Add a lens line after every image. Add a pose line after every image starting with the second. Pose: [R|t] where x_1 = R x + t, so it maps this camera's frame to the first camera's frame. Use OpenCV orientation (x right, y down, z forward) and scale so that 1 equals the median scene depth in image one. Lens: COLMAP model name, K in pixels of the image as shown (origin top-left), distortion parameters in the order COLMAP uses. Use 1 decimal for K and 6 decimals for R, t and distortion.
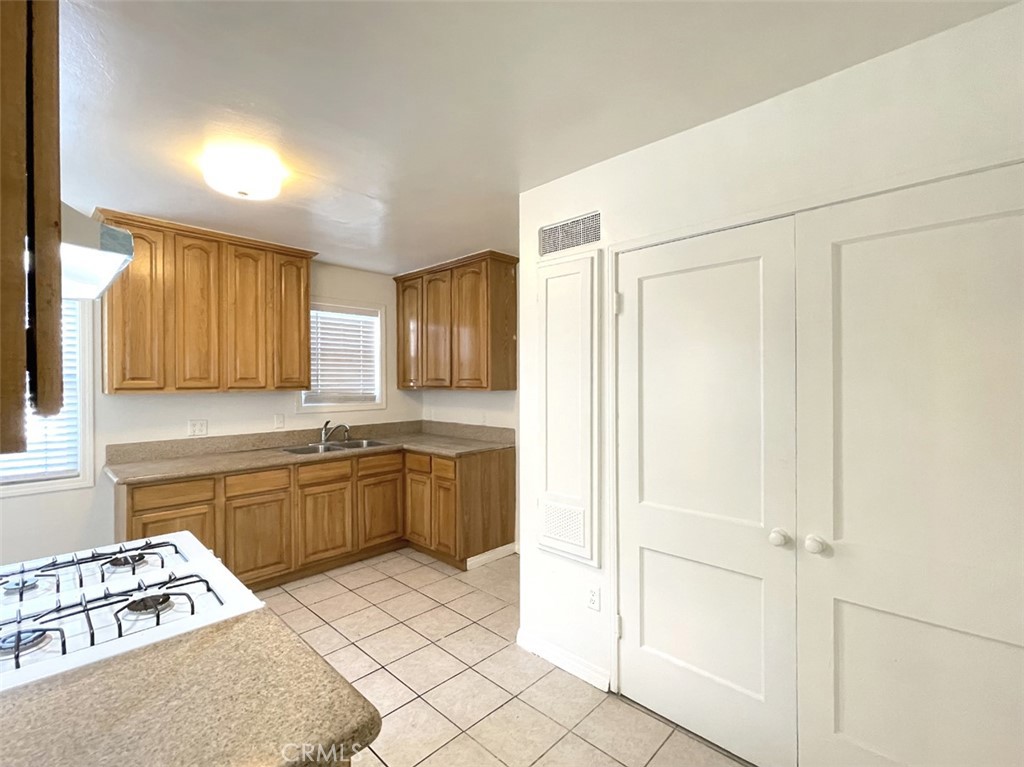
lens RADIAL K [[462.2, 0, 517.4], [0, 462.2, 379.9], [0, 0, 1]] dist [-0.004214, 0.000506]
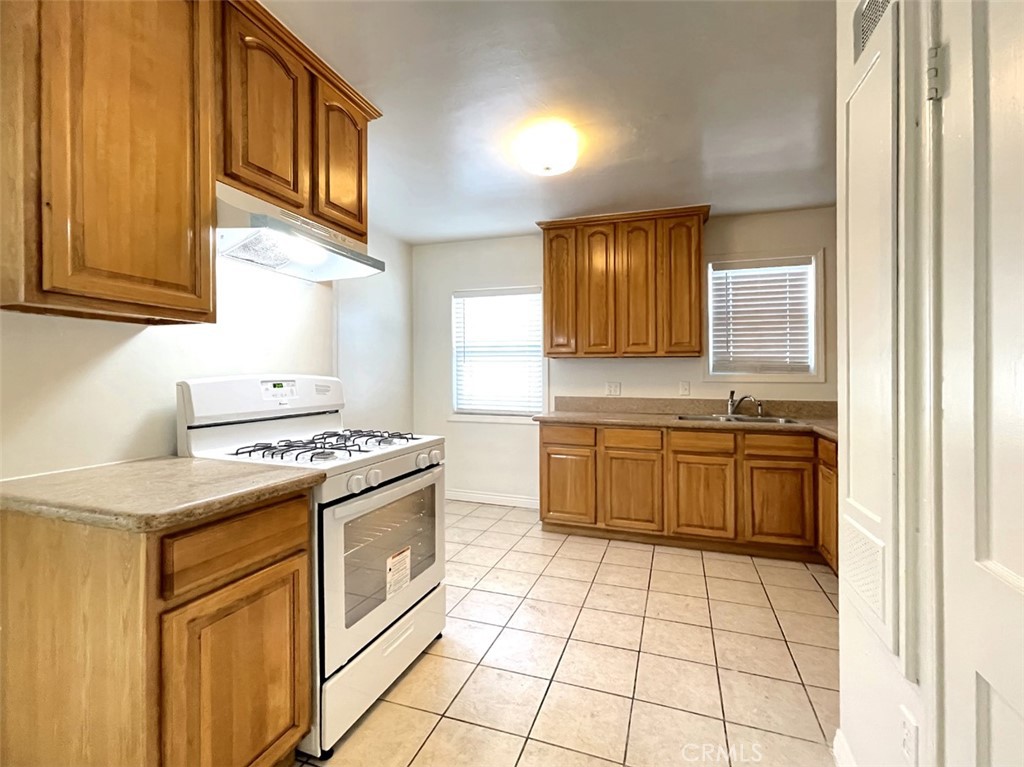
lens RADIAL K [[462.2, 0, 517.7], [0, 462.2, 380.3], [0, 0, 1]] dist [-0.004214, 0.000506]
pose [[0.420205, 0.015398, -0.907298, 0.256495], [-0.001216, 0.999865, 0.016405, 0.060573], [0.907428, -0.005790, 0.420167, 0.274731]]
